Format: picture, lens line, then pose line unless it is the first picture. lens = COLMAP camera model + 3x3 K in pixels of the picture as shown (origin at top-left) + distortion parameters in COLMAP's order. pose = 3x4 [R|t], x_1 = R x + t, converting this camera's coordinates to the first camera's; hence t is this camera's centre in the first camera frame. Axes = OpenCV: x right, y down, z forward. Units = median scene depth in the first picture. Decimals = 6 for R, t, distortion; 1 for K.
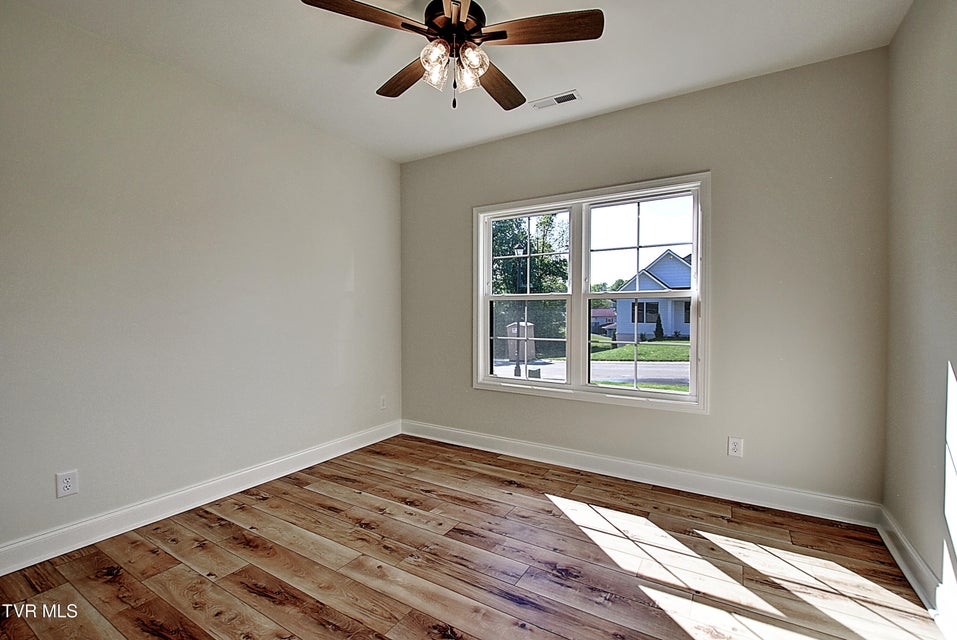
lens RADIAL K [[428.0, 0, 480.3], [0, 428.0, 318.8], [0, 0, 1]] dist [0.002770, -0.000527]
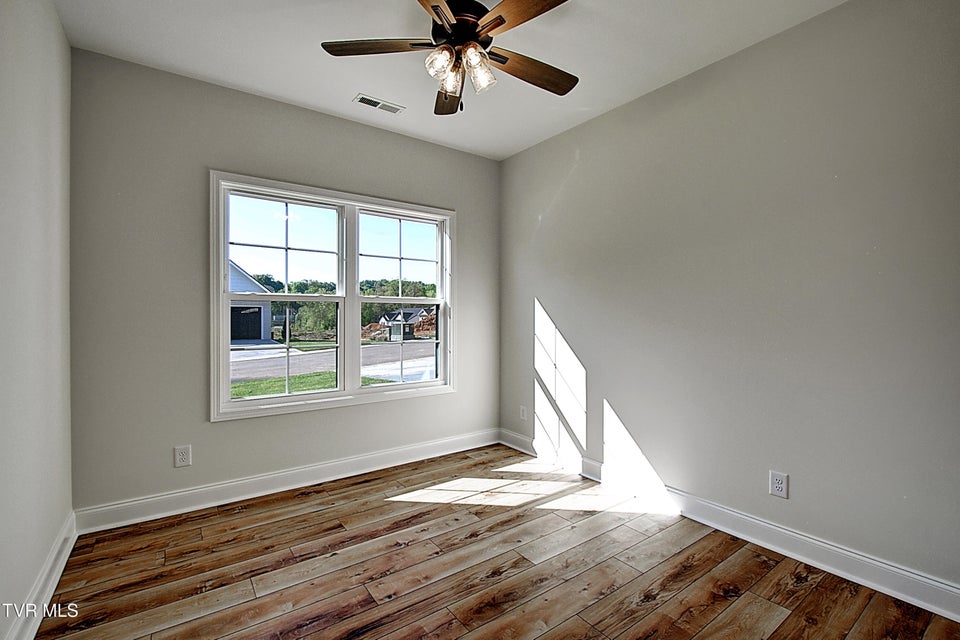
lens RADIAL K [[428.4, 0, 482.9], [0, 428.4, 317.7], [0, 0, 1]] dist [0.000440, -0.000083]
pose [[0.376890, -0.004088, 0.926249, -0.620918], [0.013279, 0.999911, -0.000990, -0.005704], [-0.926163, 0.012673, 0.376911, 0.377842]]
